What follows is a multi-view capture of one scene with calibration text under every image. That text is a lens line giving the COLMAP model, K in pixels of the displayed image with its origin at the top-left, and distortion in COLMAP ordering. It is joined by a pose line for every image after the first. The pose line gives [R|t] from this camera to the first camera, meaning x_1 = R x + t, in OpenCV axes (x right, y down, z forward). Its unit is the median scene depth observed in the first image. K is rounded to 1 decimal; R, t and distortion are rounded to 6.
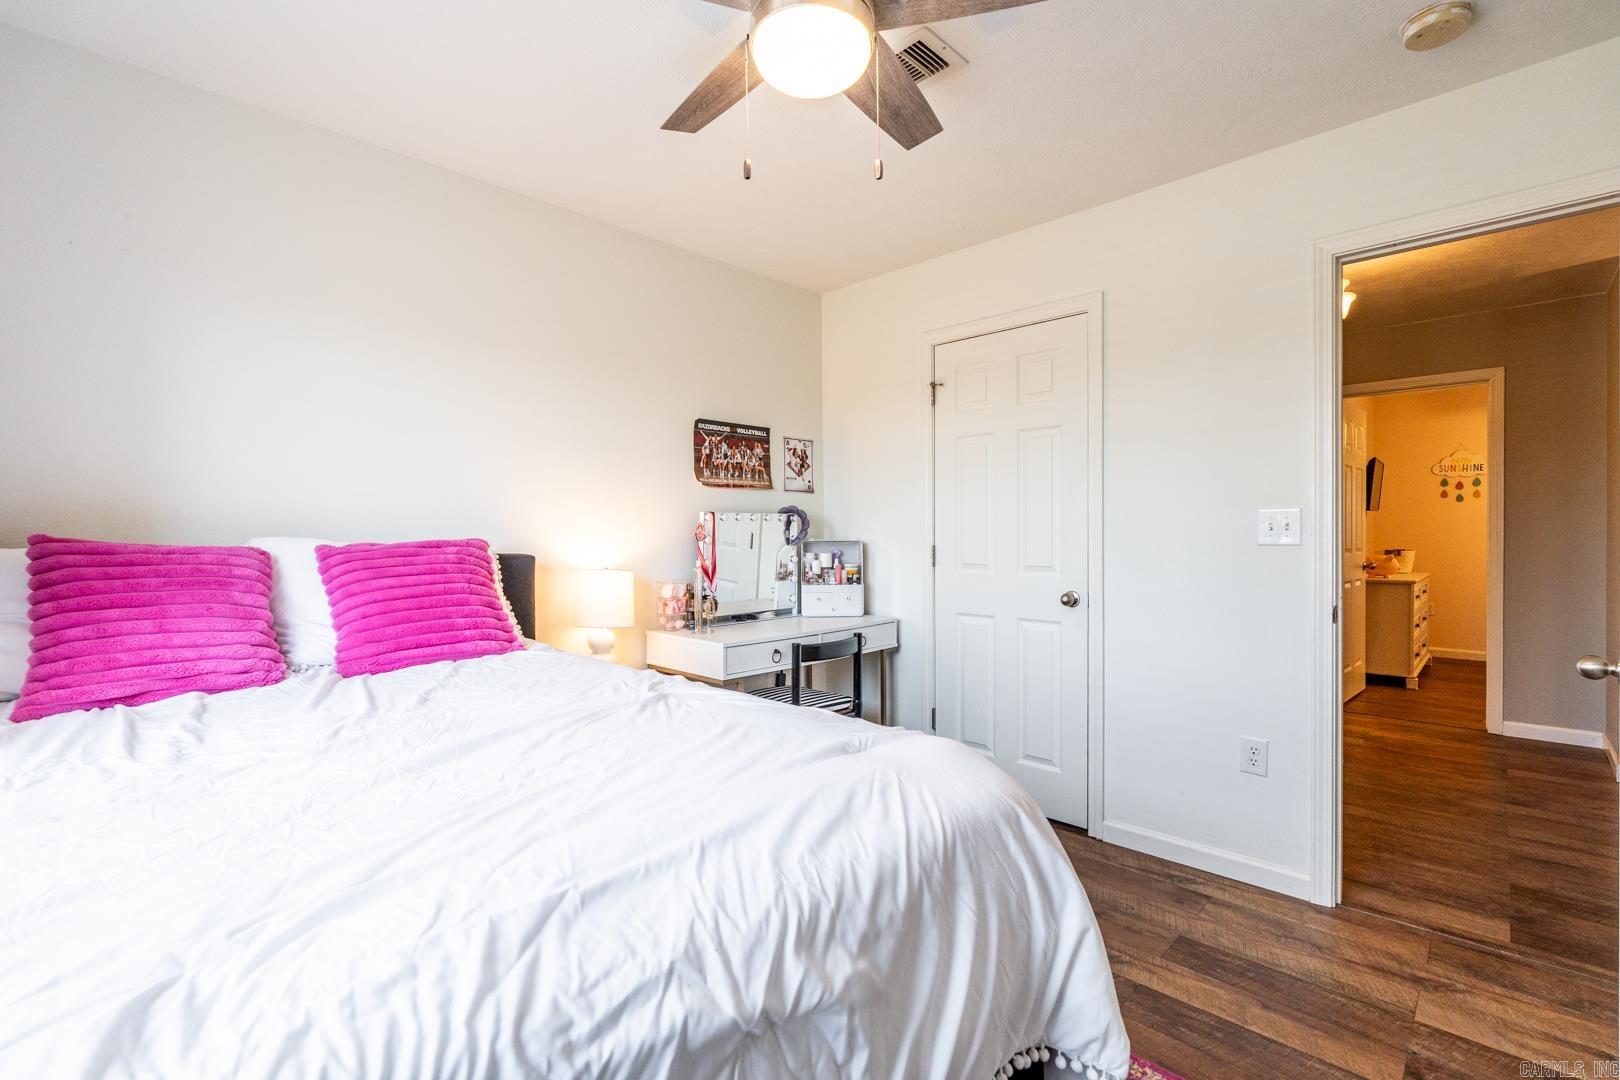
lens RADIAL K [[712.4, 0, 807.4], [0, 712.4, 535.3], [0, 0, 1]] dist [-0.004341, 0.000168]
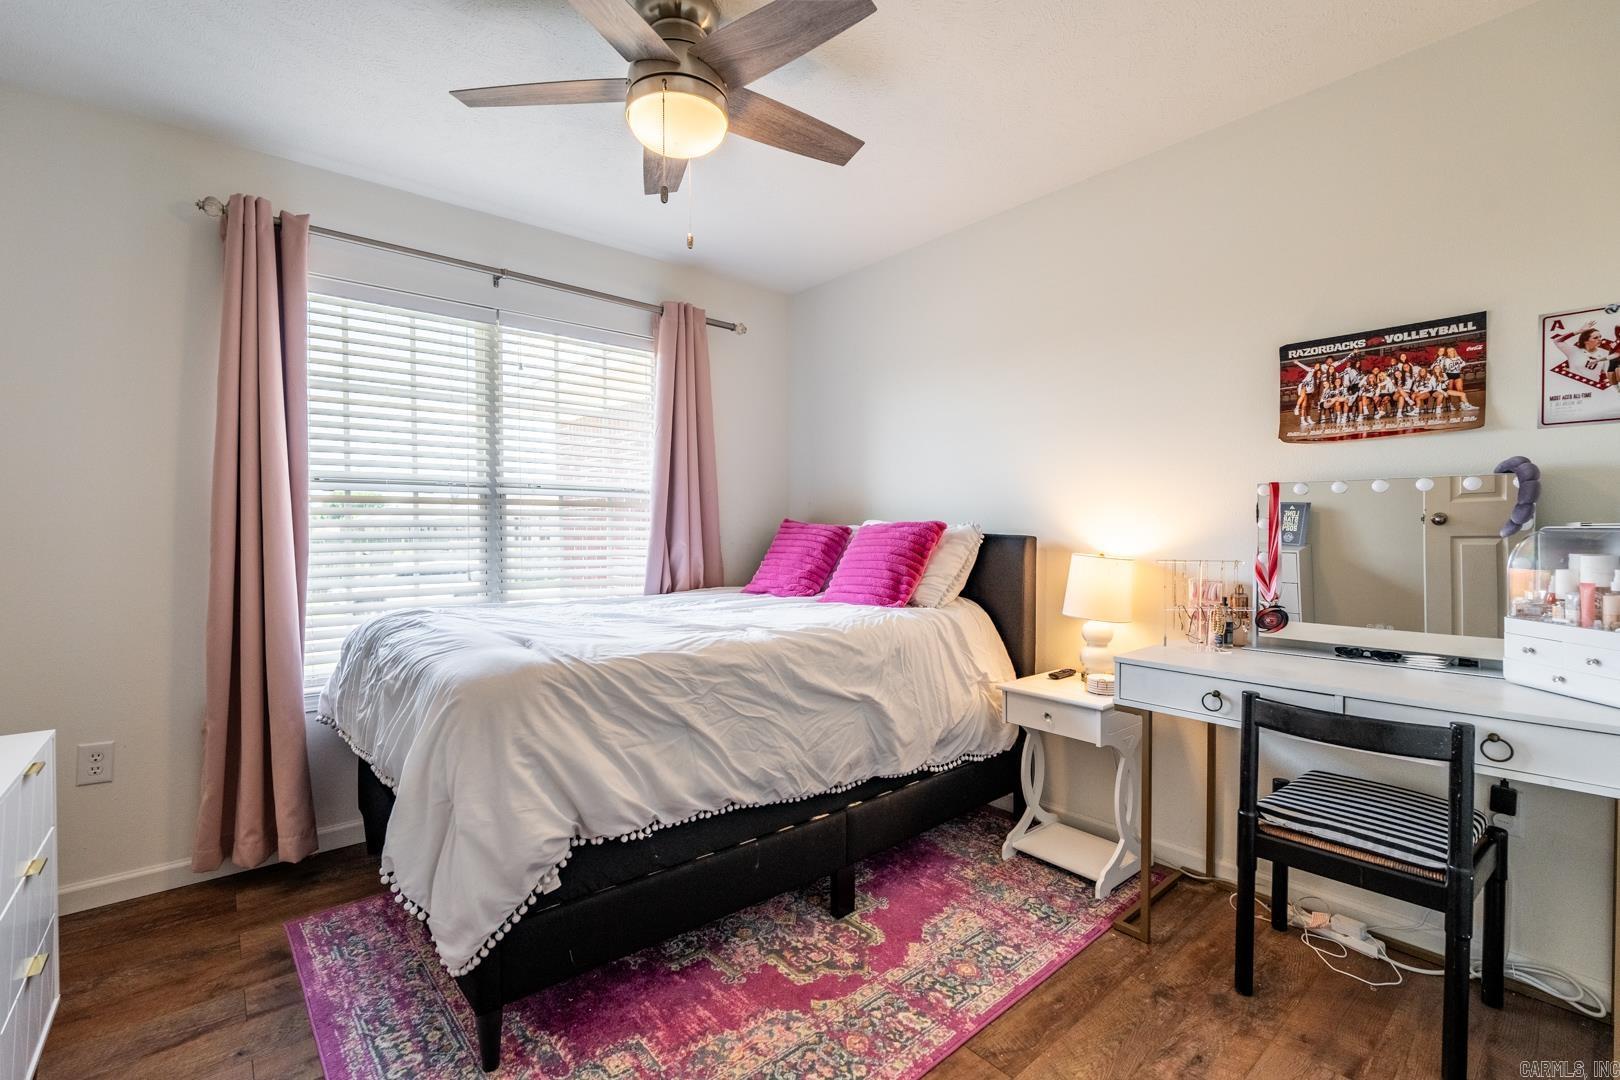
lens RADIAL K [[712.4, 0, 808.5], [0, 712.4, 538.4], [0, 0, 1]] dist [-0.004341, 0.000168]
pose [[-0.060567, 0.017275, -0.998015, 0.528697], [-0.001085, 0.999848, 0.017373, 0.008165], [0.998164, 0.002135, -0.060539, 0.565345]]
